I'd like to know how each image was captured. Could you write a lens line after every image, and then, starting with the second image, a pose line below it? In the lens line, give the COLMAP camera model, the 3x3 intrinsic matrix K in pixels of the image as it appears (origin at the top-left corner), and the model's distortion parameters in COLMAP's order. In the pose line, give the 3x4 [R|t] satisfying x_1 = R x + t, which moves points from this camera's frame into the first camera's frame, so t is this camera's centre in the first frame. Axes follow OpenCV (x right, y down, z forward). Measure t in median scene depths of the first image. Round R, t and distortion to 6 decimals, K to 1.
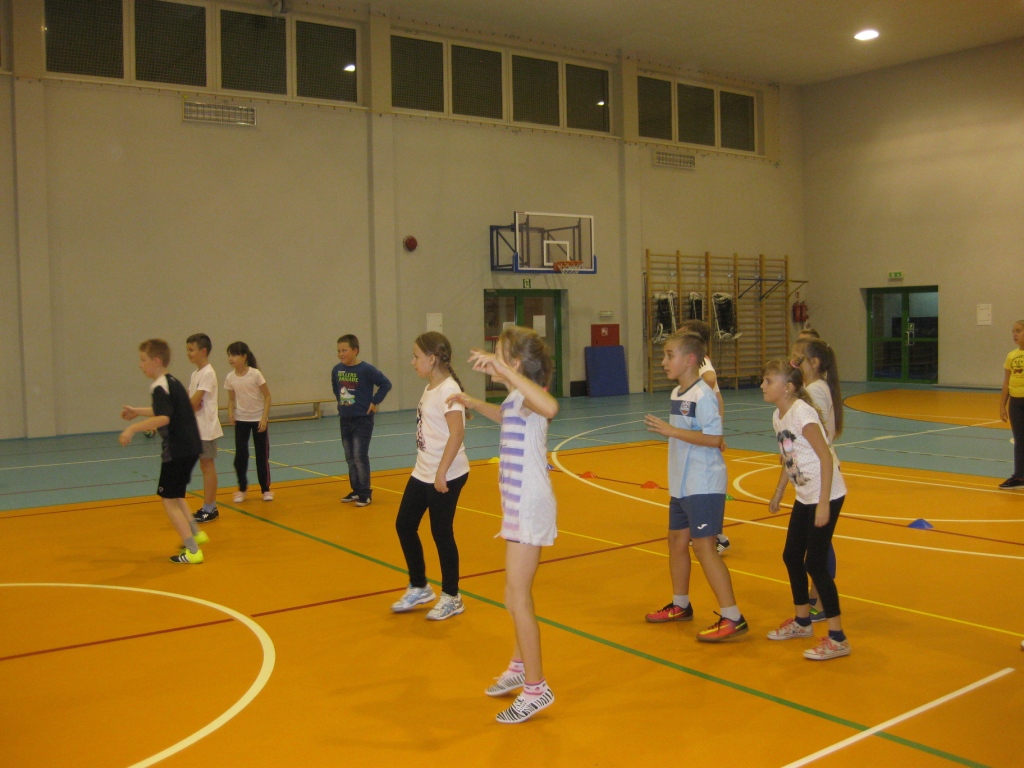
lens RADIAL K [[1053.3, 0, 506.8], [0, 1053.3, 391.8], [0, 0, 1]] dist [-0.128600, 0.000000]
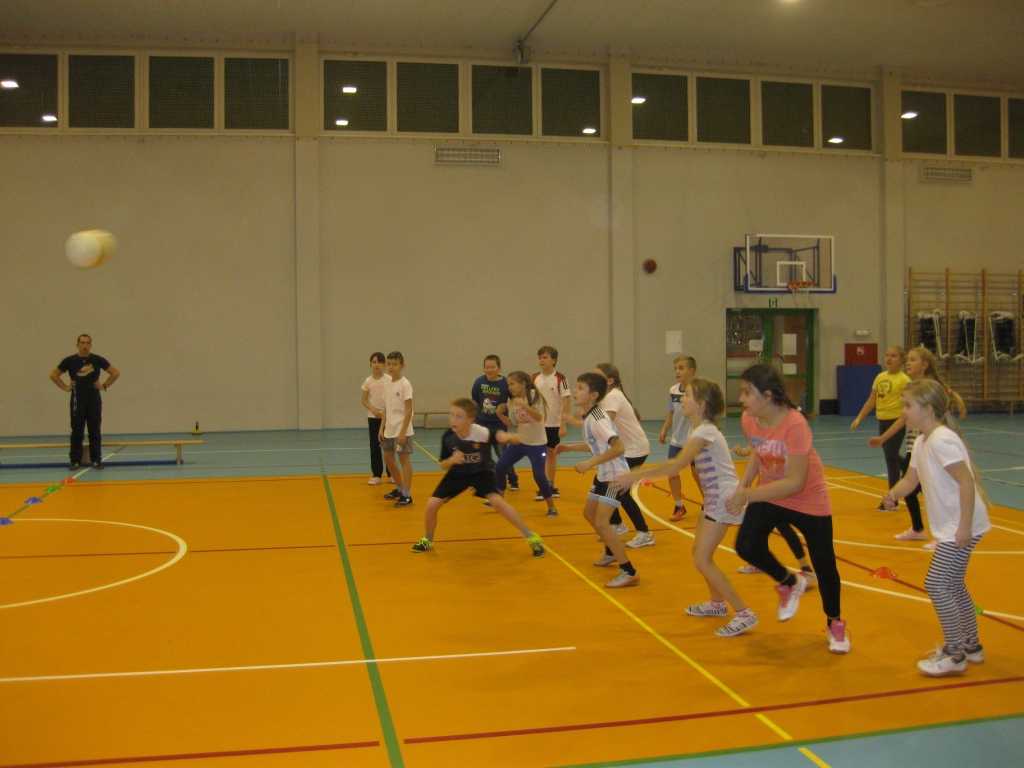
lens RADIAL K [[1053.3, 0, 522.5], [0, 1053.3, 390.1], [0, 0, 1]] dist [-0.128600, 0.000000]
pose [[0.912347, 0.030224, -0.408301, 0.215878], [-0.034997, 0.999378, -0.004222, -0.004854], [0.407919, 0.018142, 0.912838, -0.029138]]
